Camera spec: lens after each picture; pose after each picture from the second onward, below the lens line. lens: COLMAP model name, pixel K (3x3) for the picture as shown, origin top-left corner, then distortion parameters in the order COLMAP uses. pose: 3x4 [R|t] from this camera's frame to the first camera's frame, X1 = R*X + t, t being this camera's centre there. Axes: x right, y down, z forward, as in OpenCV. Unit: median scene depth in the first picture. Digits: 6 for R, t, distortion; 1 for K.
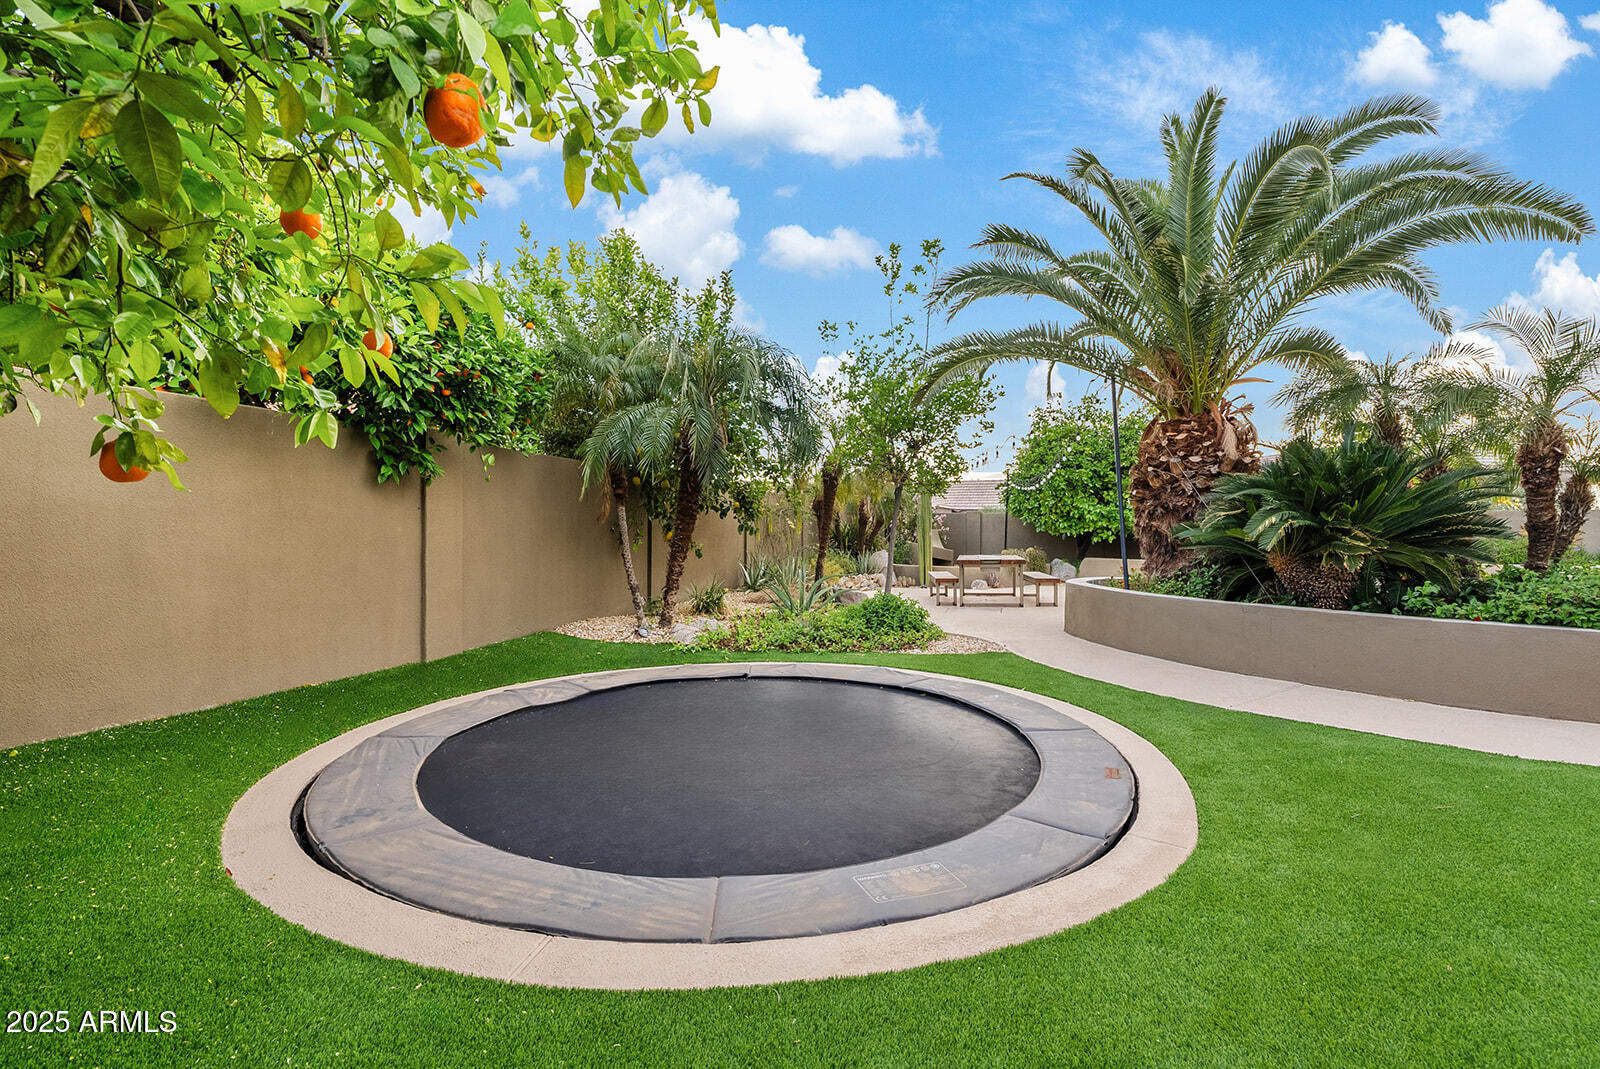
lens RADIAL K [[731.1, 0, 797.4], [0, 731.1, 536.6], [0, 0, 1]] dist [-0.003564, 0.000174]
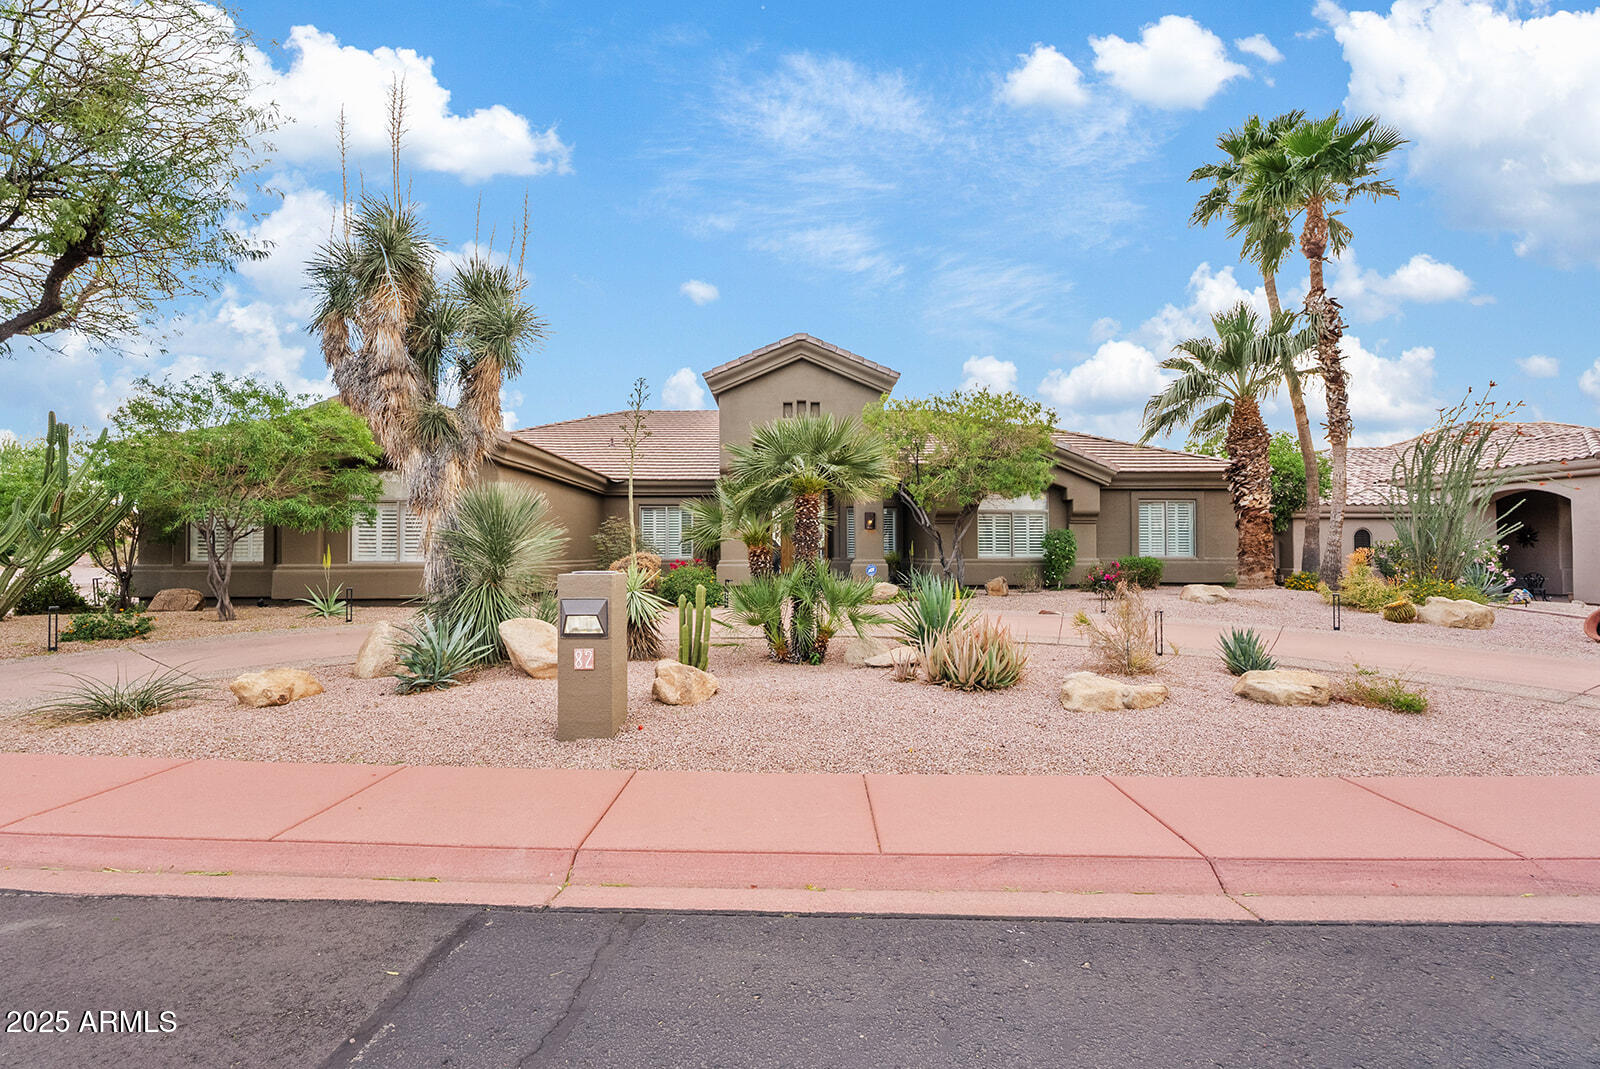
lens RADIAL K [[731.1, 0, 797.0], [0, 731.1, 542.3], [0, 0, 1]] dist [-0.003564, 0.000174]
pose [[0.999951, 0.000232, 0.009920, 0.492456], [-0.000284, 0.999986, 0.005215, -0.000203], [-0.009918, -0.005218, 0.999937, -0.047188]]
